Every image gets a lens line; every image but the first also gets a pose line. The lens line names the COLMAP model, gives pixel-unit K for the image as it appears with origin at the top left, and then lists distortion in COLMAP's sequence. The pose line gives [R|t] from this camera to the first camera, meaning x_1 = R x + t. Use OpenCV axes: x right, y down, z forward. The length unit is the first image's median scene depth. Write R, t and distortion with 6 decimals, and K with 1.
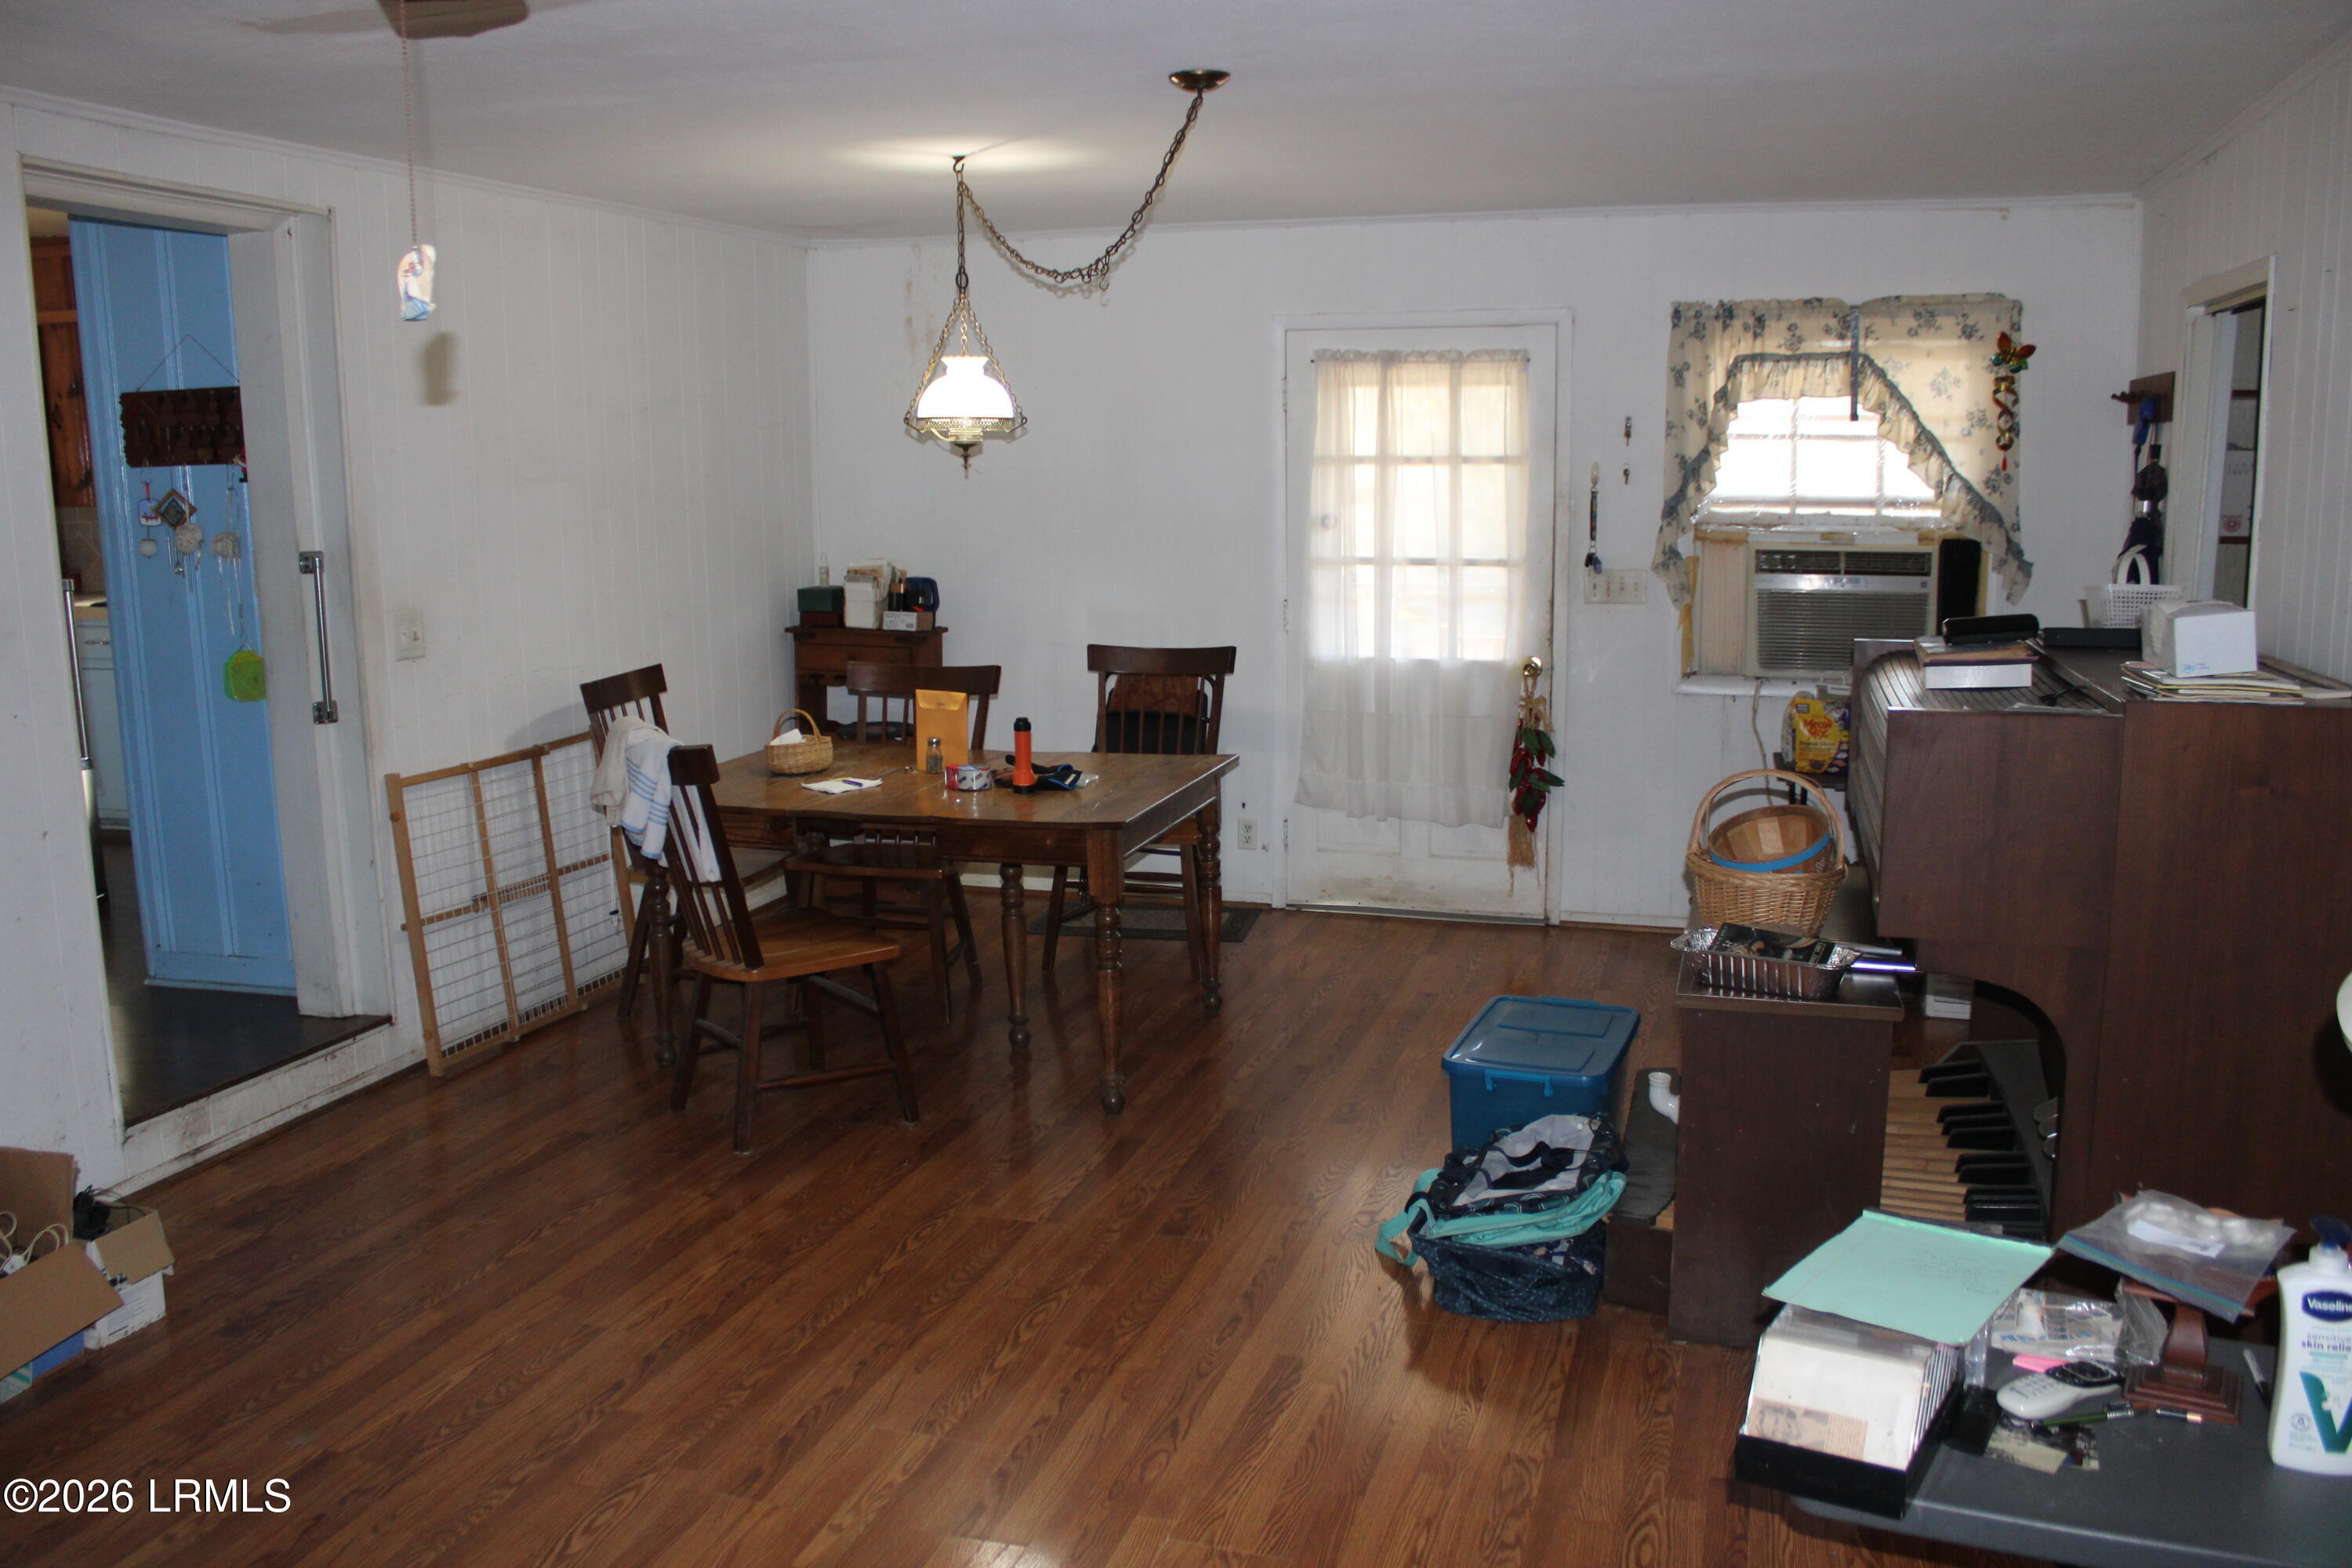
lens RADIAL K [[1945.7, 0, 1161.3], [0, 1945.7, 777.6], [0, 0, 1]] dist [-0.159185, 0.145382]
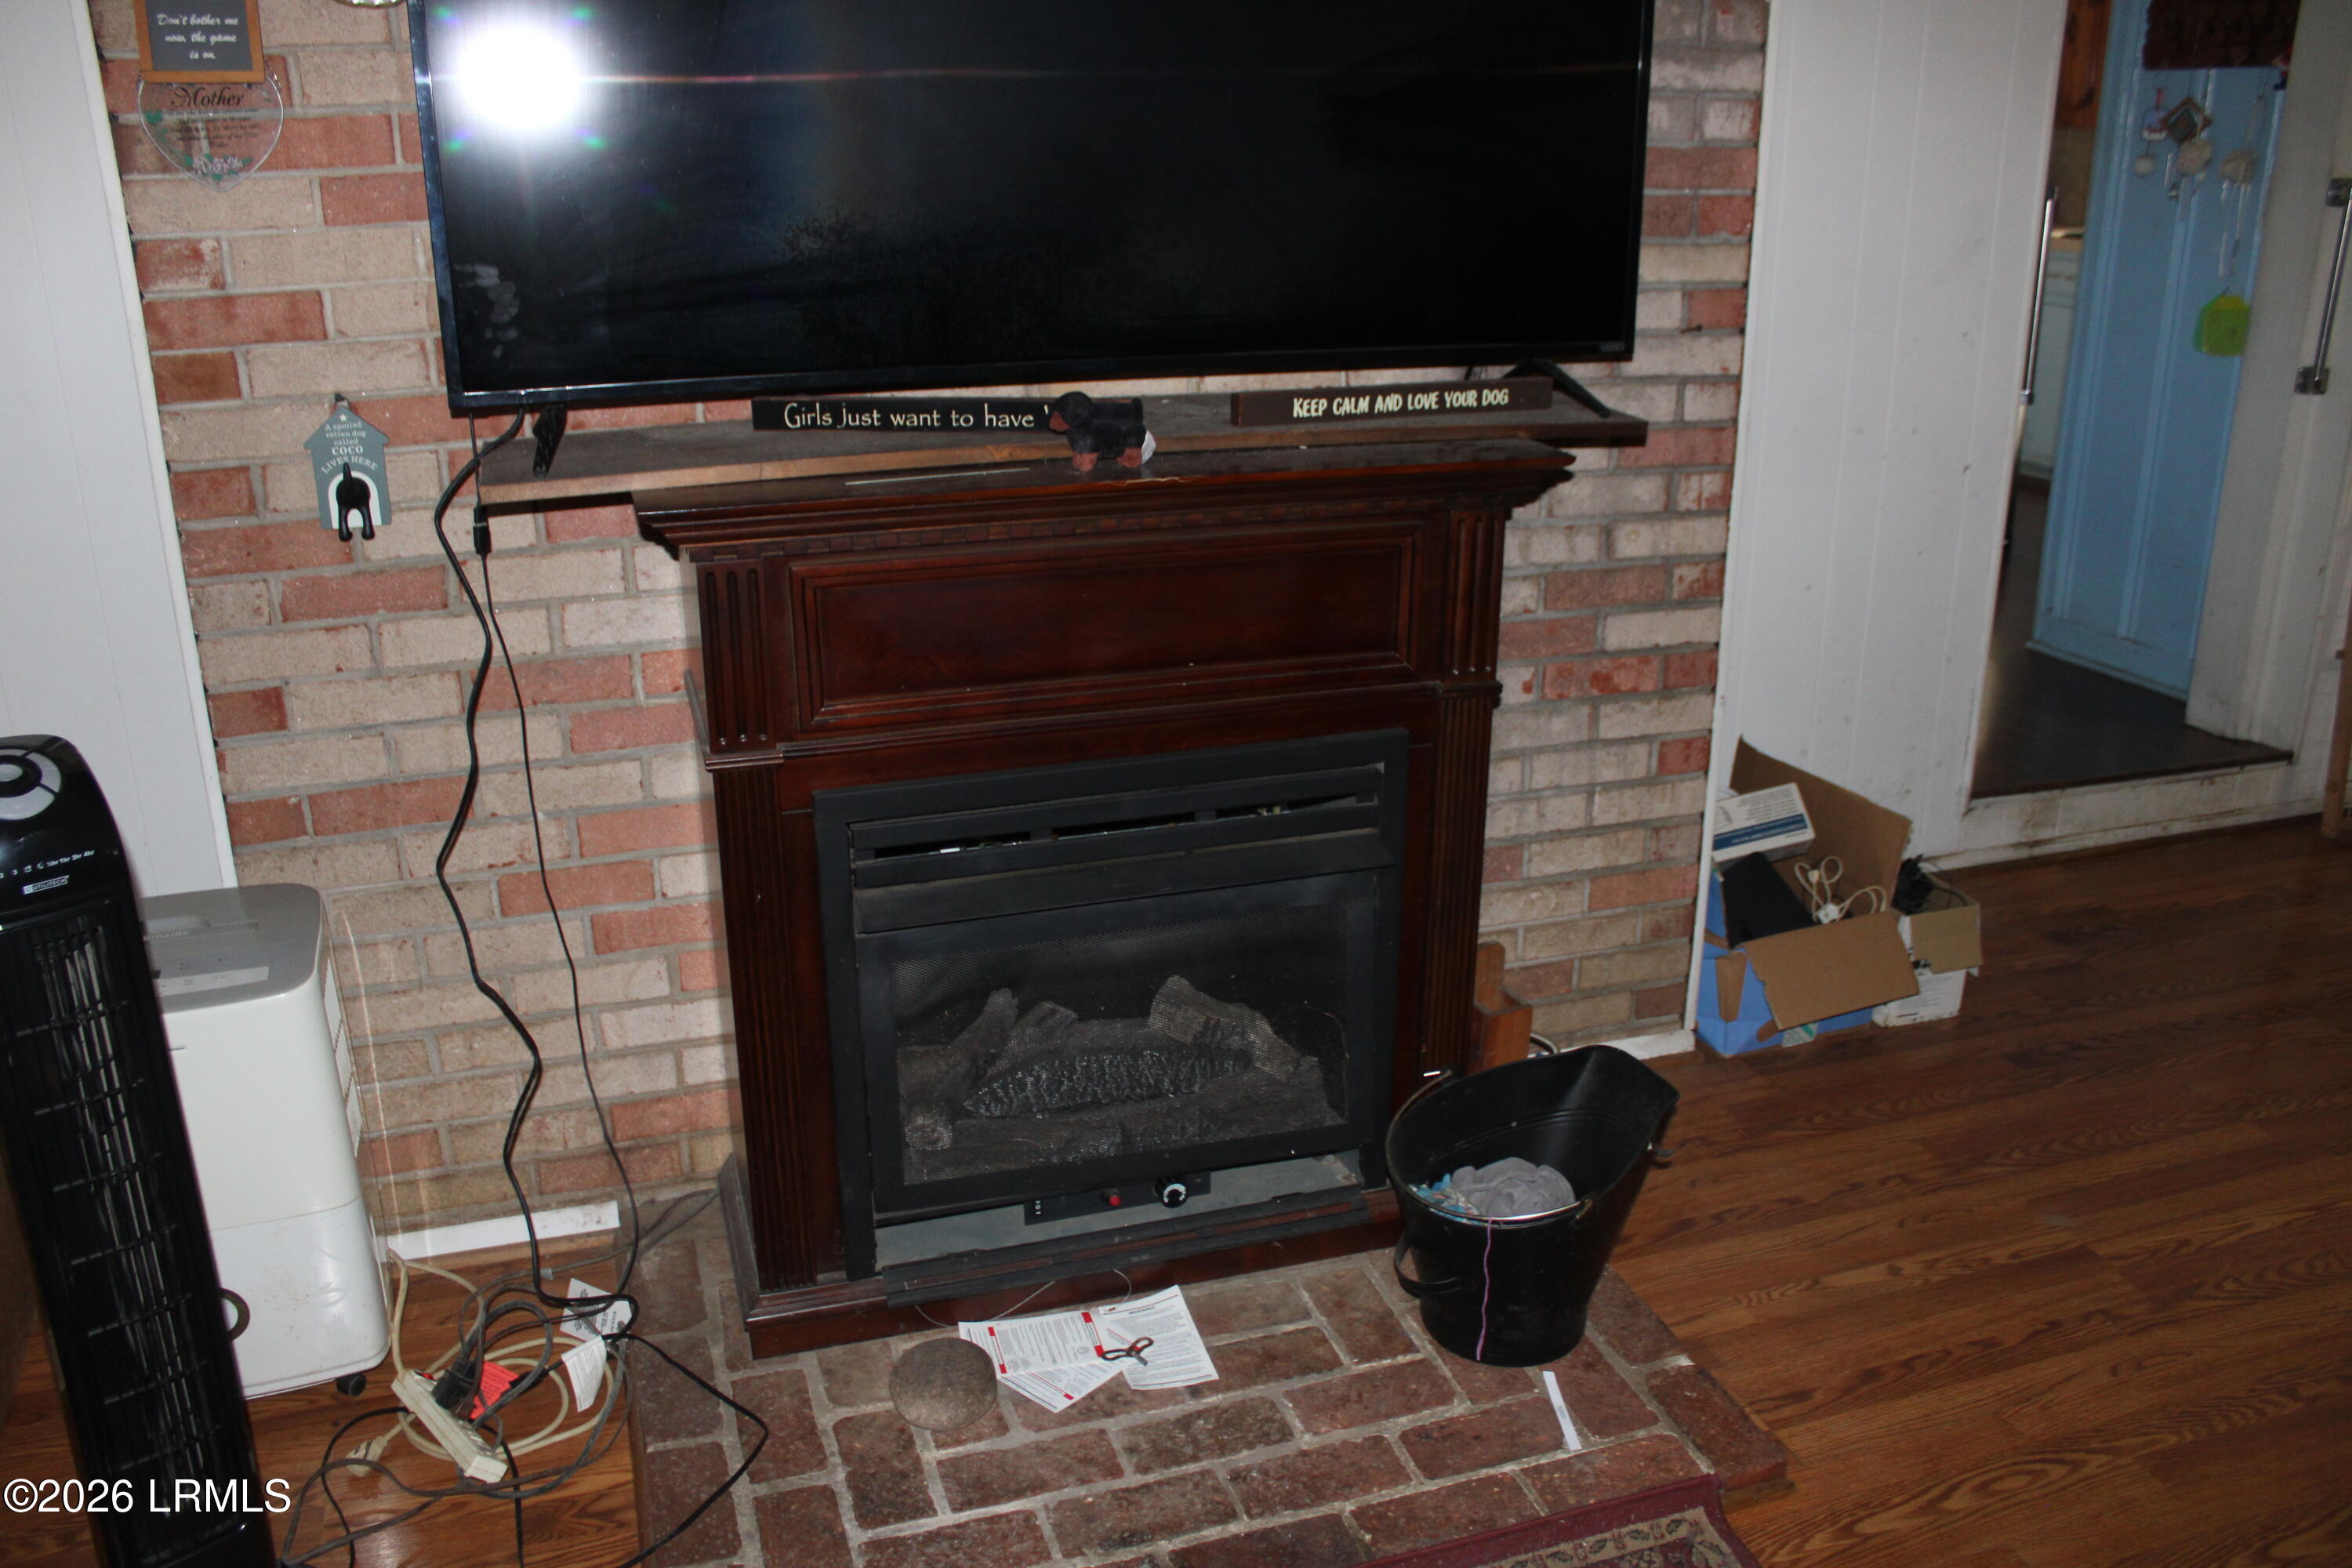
lens RADIAL K [[1945.7, 0, 1161.3], [0, 1945.7, 777.6], [0, 0, 1]] dist [-0.159185, 0.145382]
pose [[0.581308, 0.278622, -0.764494, -0.066755], [-0.138637, 0.959724, 0.244357, 0.002812], [0.801786, -0.036059, 0.596522, 0.112605]]
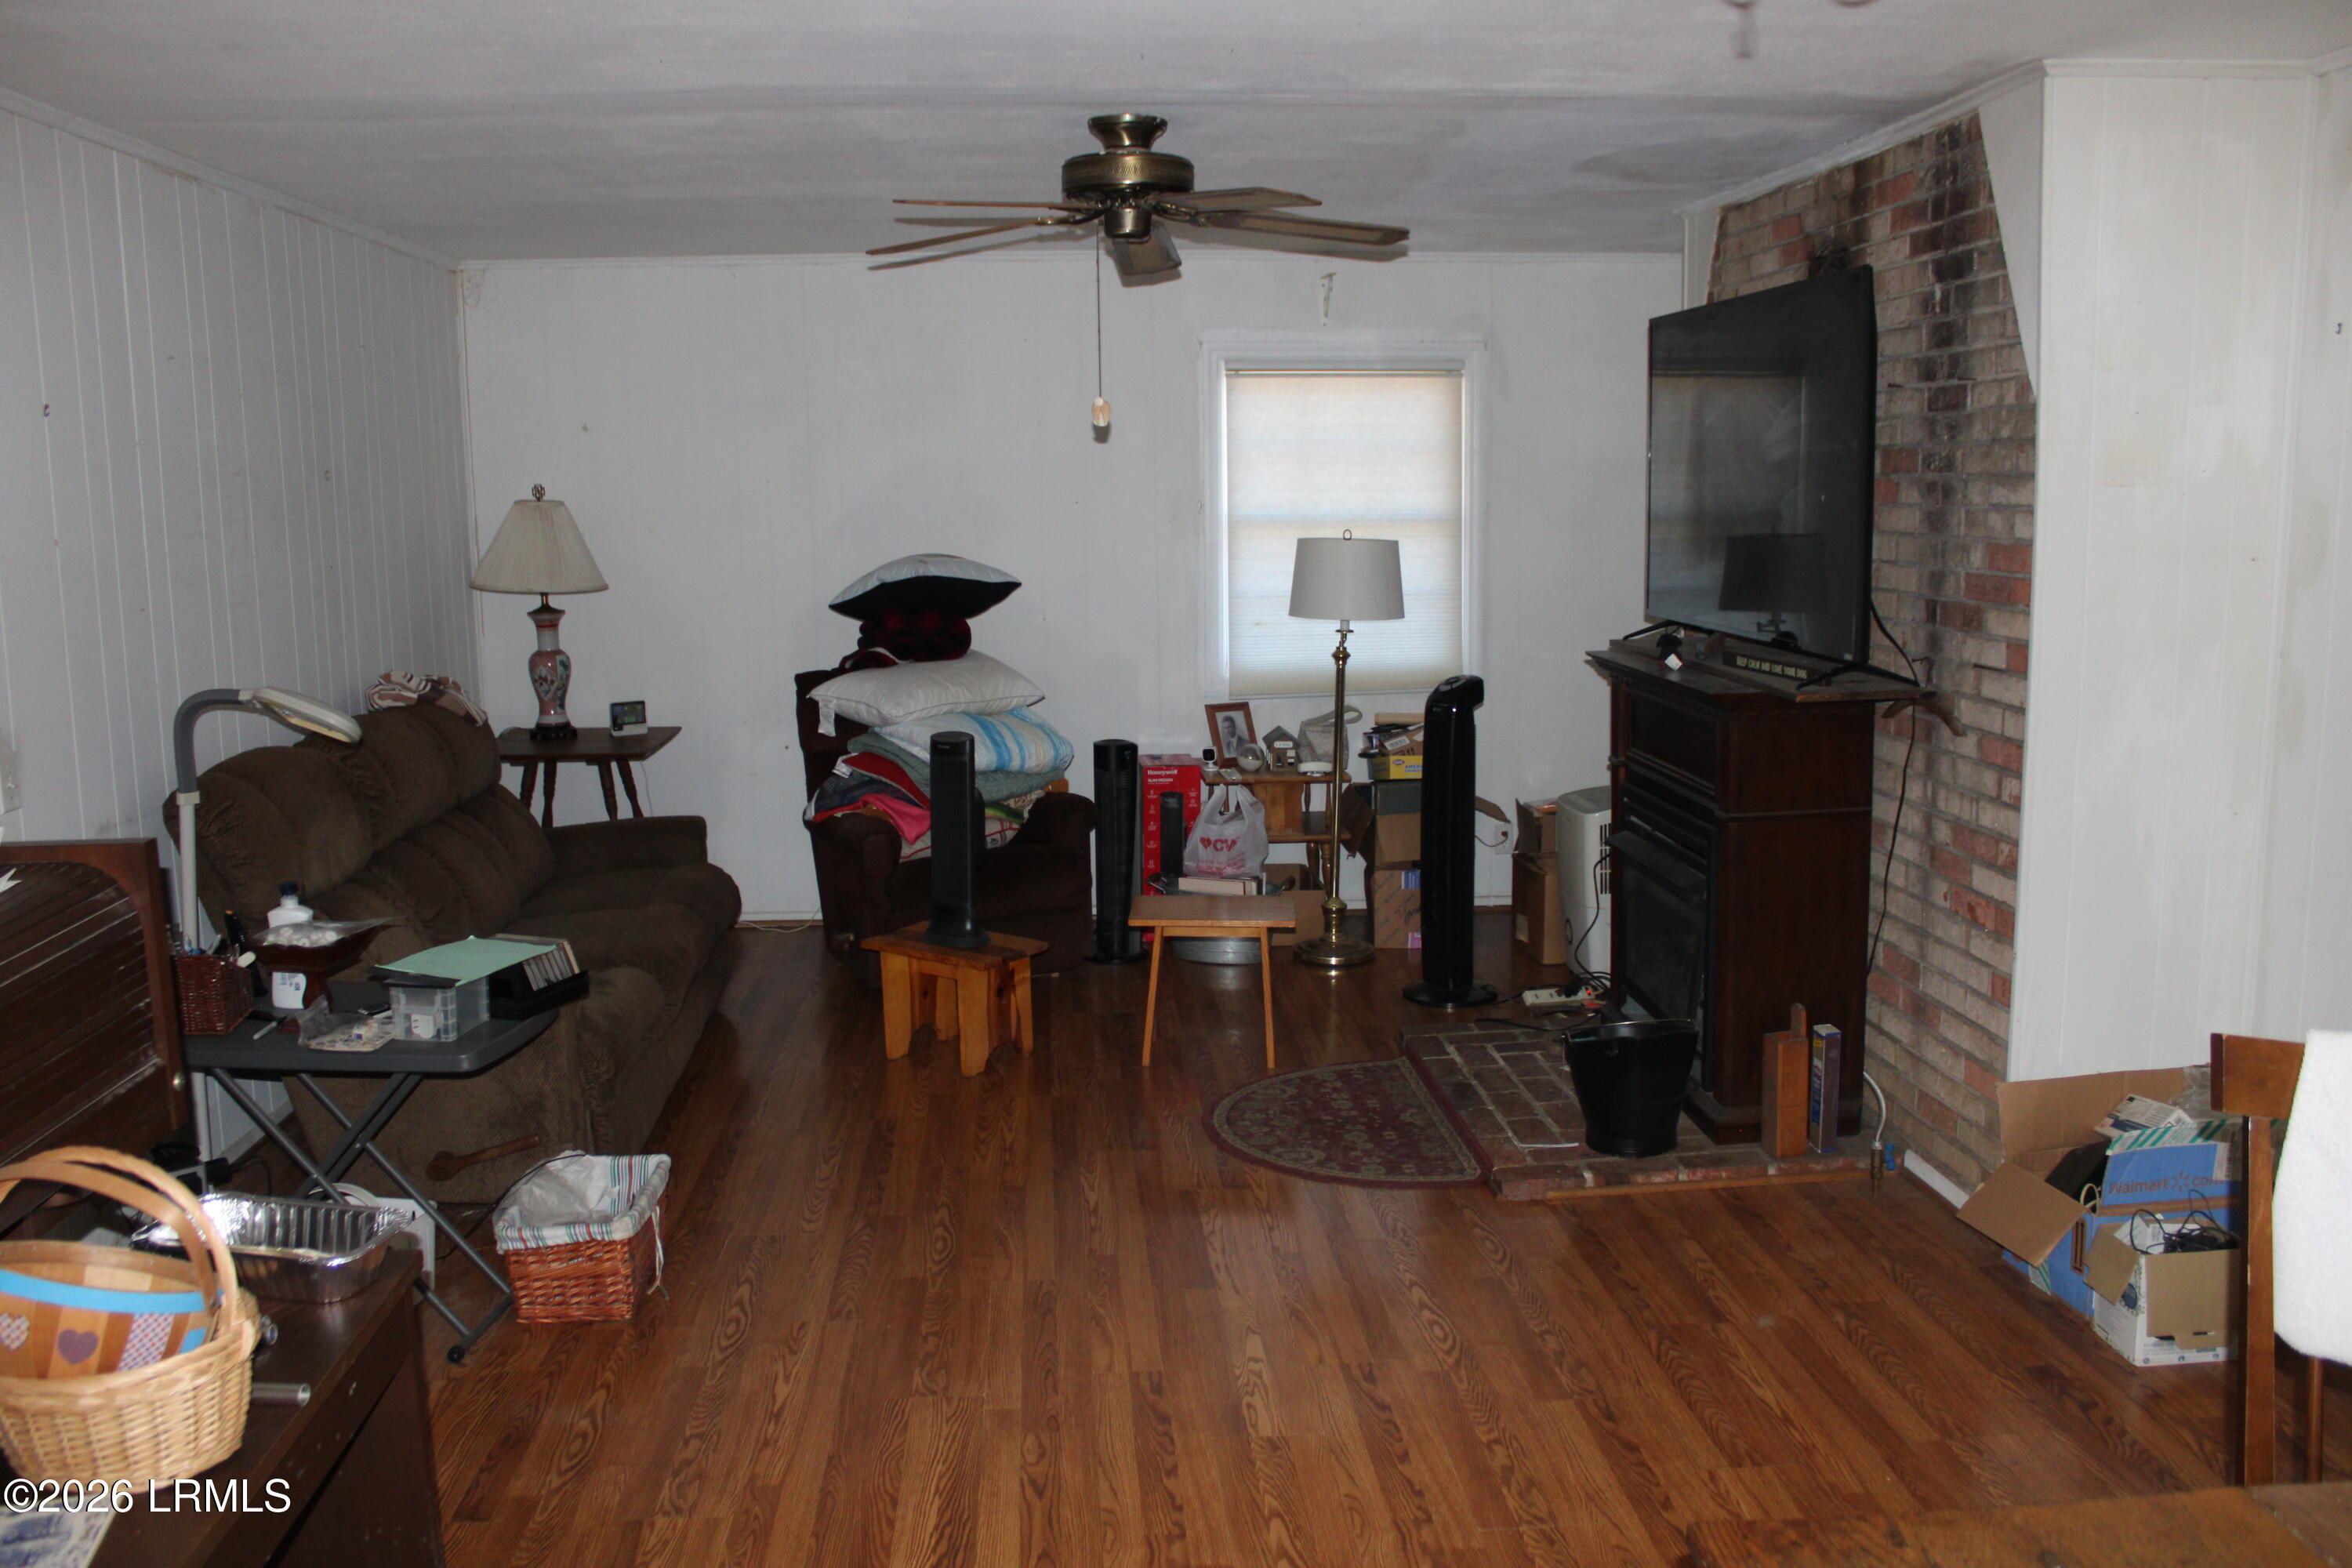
lens RADIAL K [[1945.7, 0, 1161.3], [0, 1945.7, 777.6], [0, 0, 1]] dist [-0.159185, 0.145382]
pose [[-0.934141, 0.080946, -0.347603, 0.181606], [-0.029773, 0.952872, 0.301907, -0.210859], [0.355659, 0.292373, -0.887708, 1.267308]]
